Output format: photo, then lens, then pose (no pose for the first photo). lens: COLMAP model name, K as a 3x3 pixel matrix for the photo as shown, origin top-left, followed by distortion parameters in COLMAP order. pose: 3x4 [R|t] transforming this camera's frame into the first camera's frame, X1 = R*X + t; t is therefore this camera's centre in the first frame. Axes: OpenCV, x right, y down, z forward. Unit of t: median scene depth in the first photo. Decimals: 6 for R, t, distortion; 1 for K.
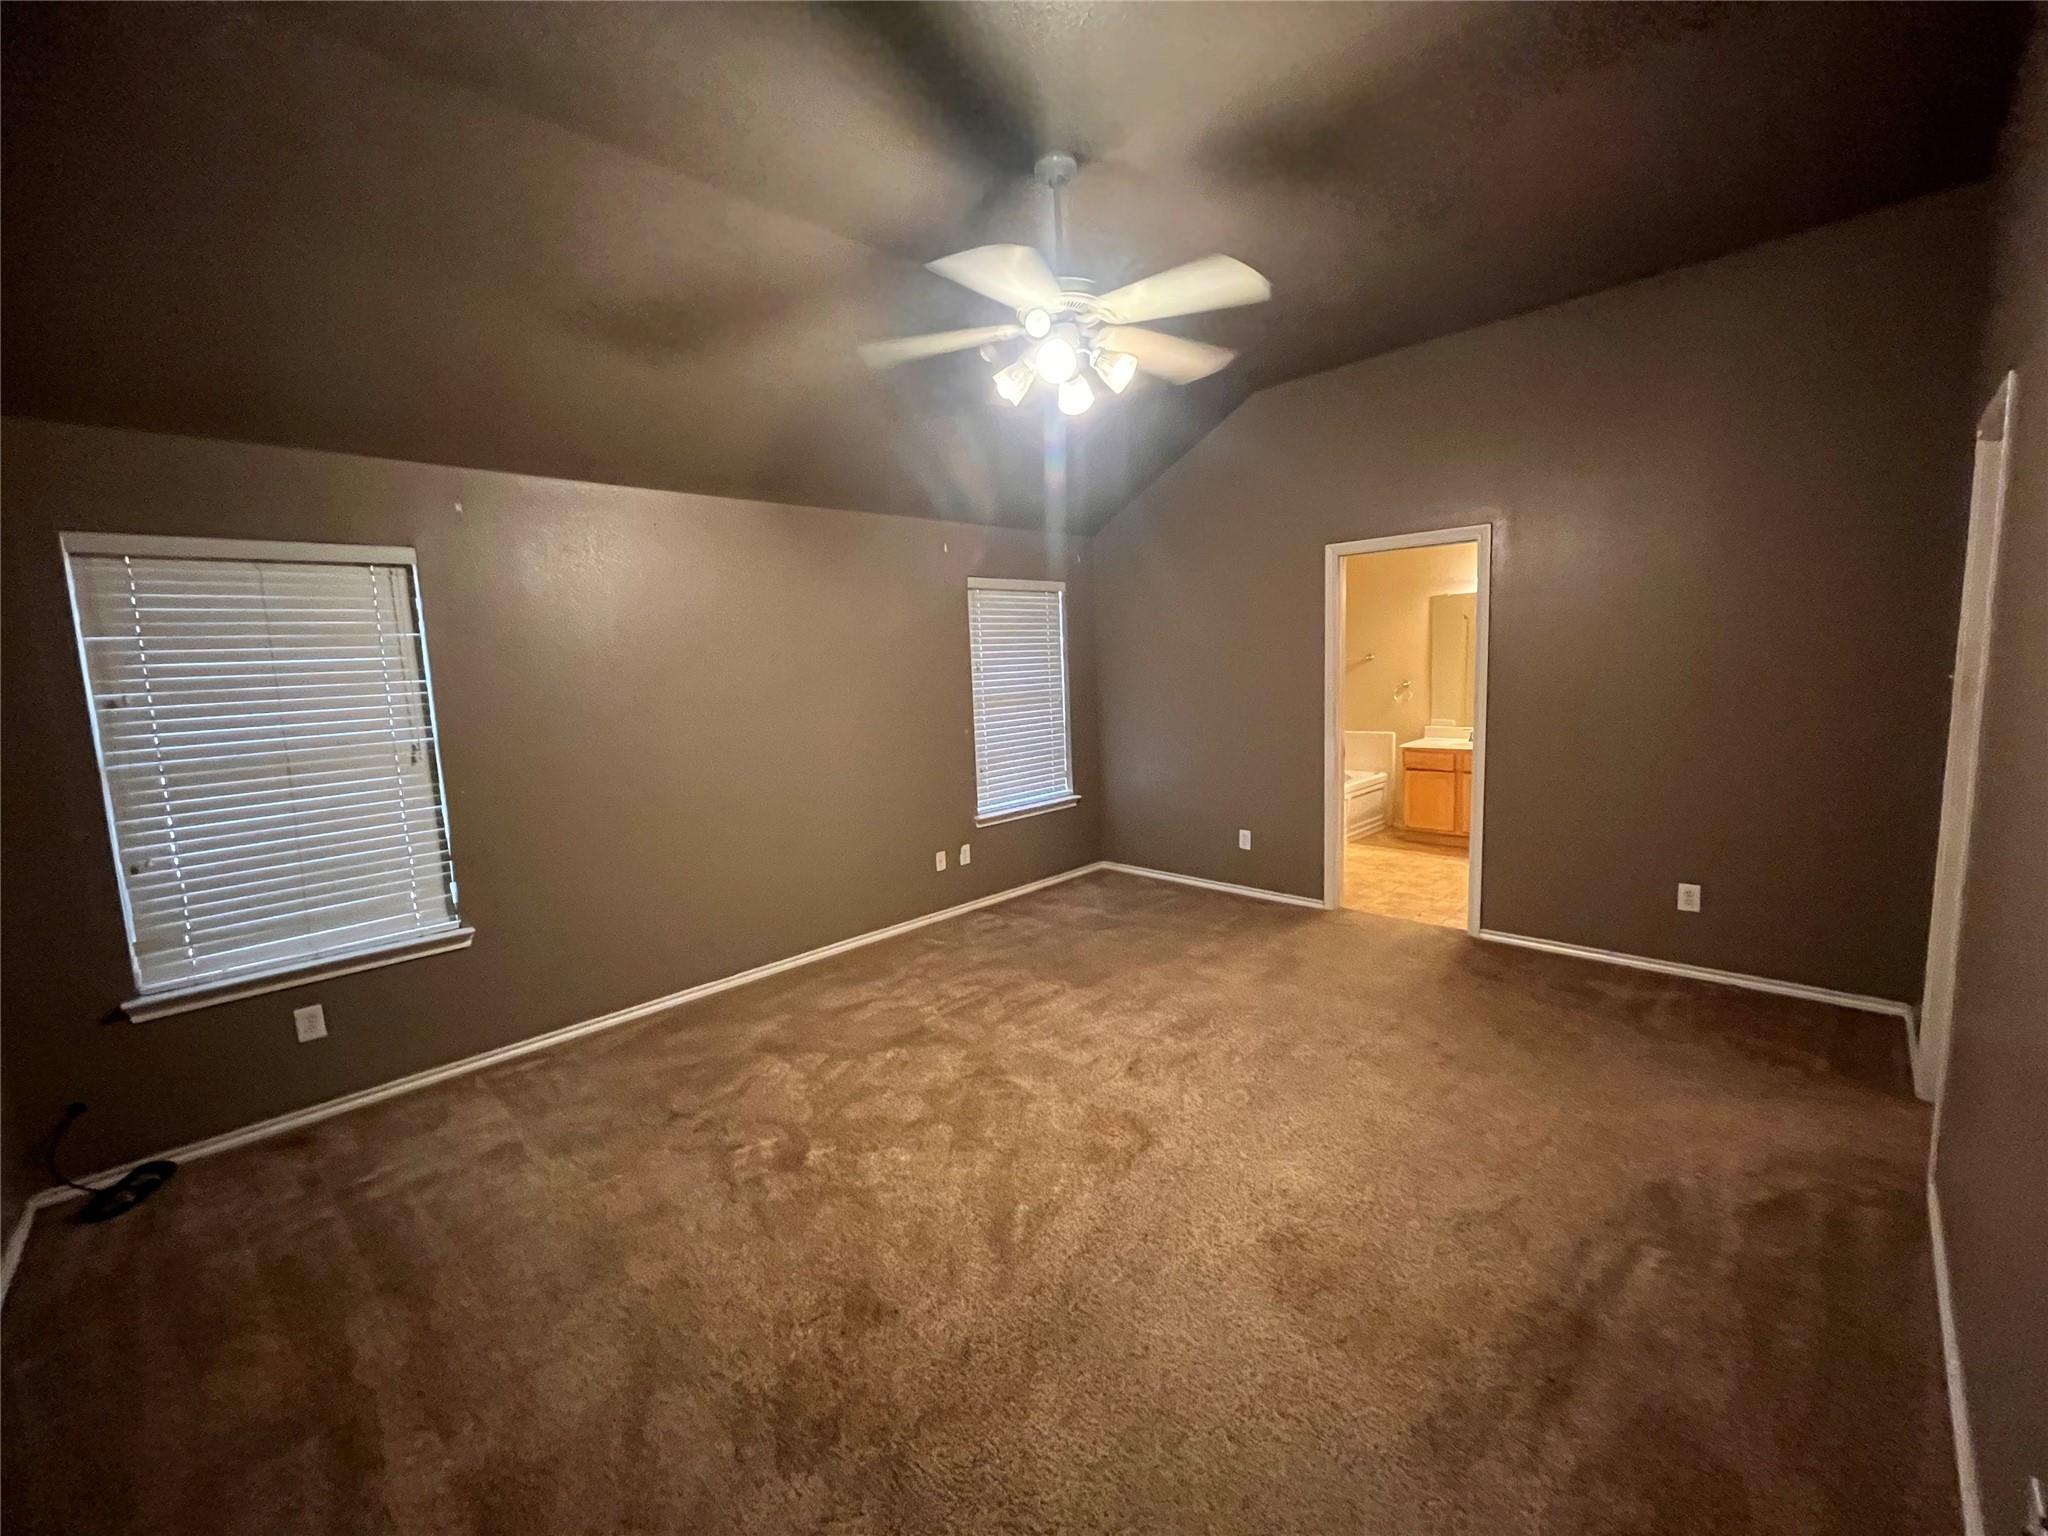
lens RADIAL K [[828.8, 0, 1020.6], [0, 828.8, 765.6], [0, 0, 1]] dist [0.000321, -0.001152]
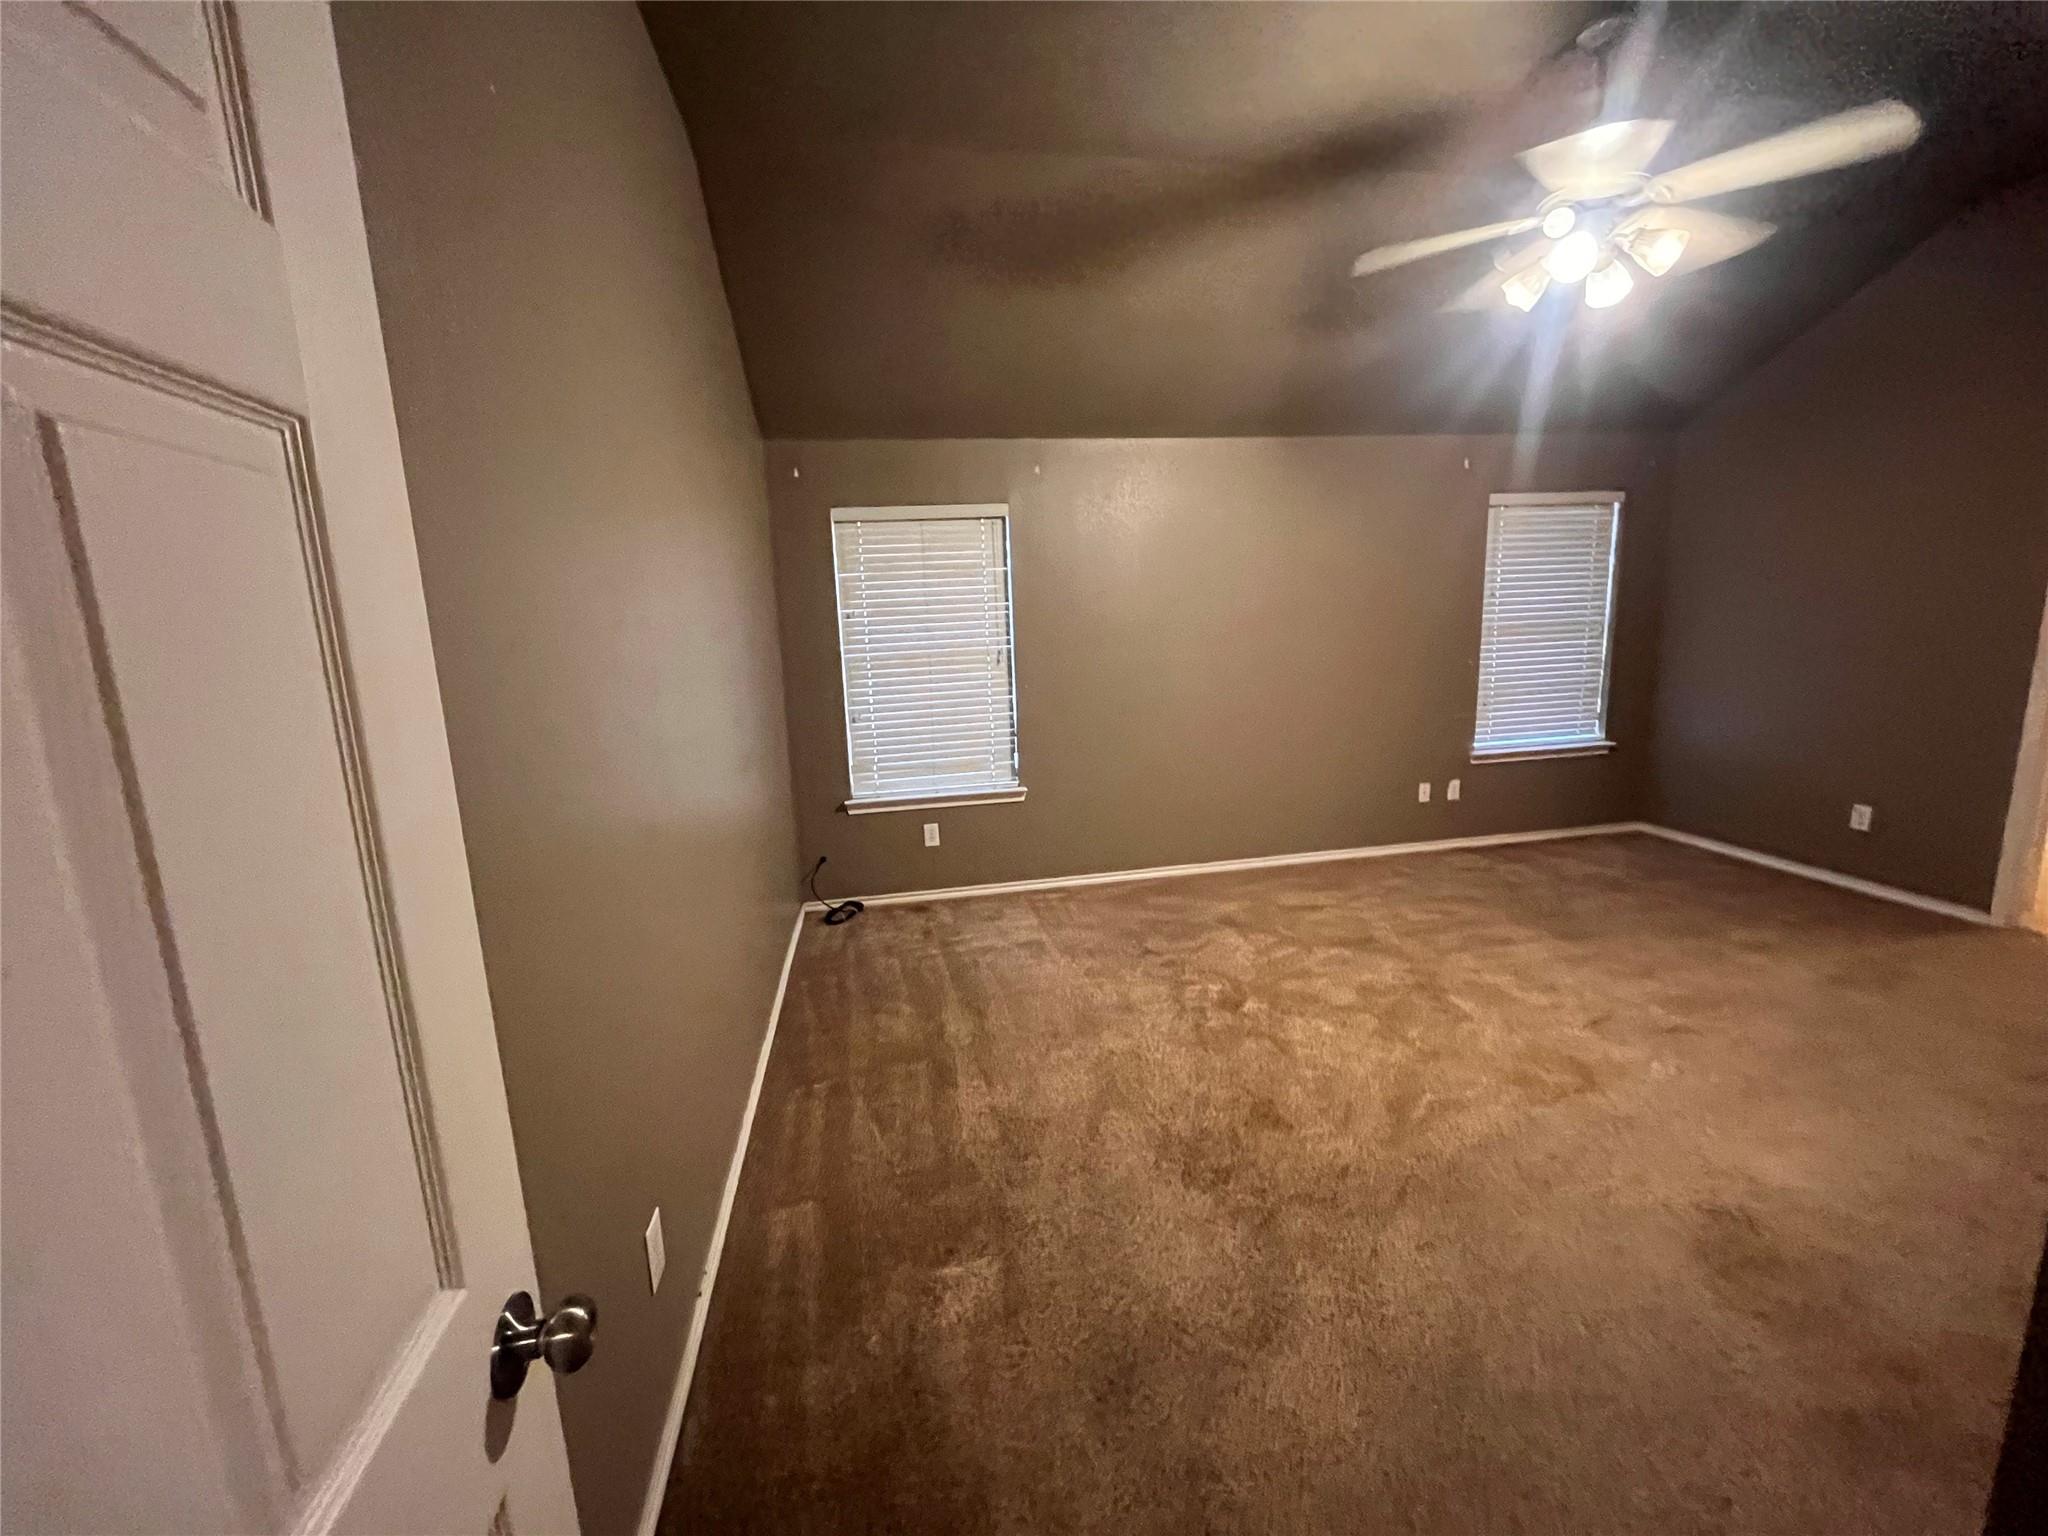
lens RADIAL K [[828.8, 0, 1027.9], [0, 828.8, 767.2], [0, 0, 1]] dist [0.000321, -0.001152]
pose [[0.826096, 0.110717, -0.552546, 0.100523], [-0.064180, 0.992615, 0.102942, 0.026081], [0.559863, -0.049578, 0.827101, -0.136208]]
